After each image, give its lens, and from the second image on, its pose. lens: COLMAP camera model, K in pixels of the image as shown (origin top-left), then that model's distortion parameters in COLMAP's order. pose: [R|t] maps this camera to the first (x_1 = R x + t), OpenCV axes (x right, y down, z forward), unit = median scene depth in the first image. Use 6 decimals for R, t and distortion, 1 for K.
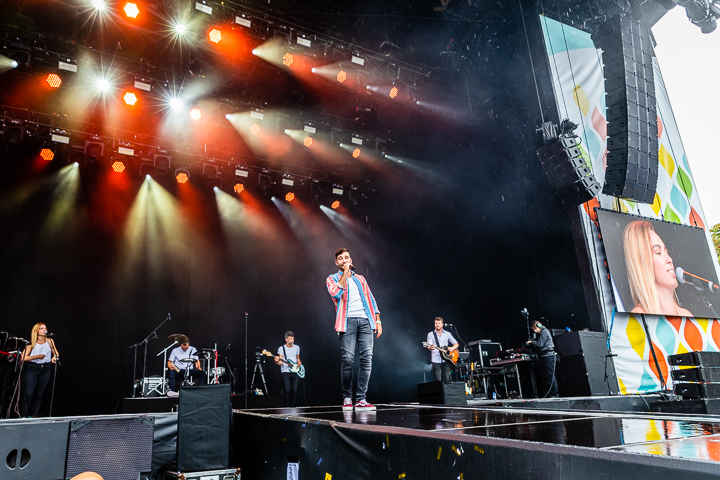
lens RADIAL K [[523.7, 0, 358.6], [0, 523.7, 257.4], [0, 0, 1]] dist [-0.003951, -0.000486]
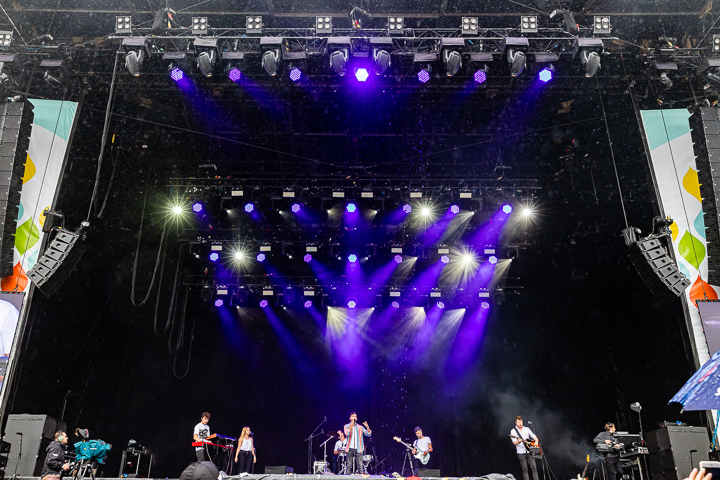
lens RADIAL K [[672.9, 0, 360.0], [0, 672.9, 240.0], [0, 0, 1]] dist [0.040820, 0.002723]
pose [[0.867328, -0.138749, -0.478007, 0.549682], [0.090130, 0.988265, -0.123321, -0.110411], [0.489508, 0.063878, 0.869656, -0.499068]]
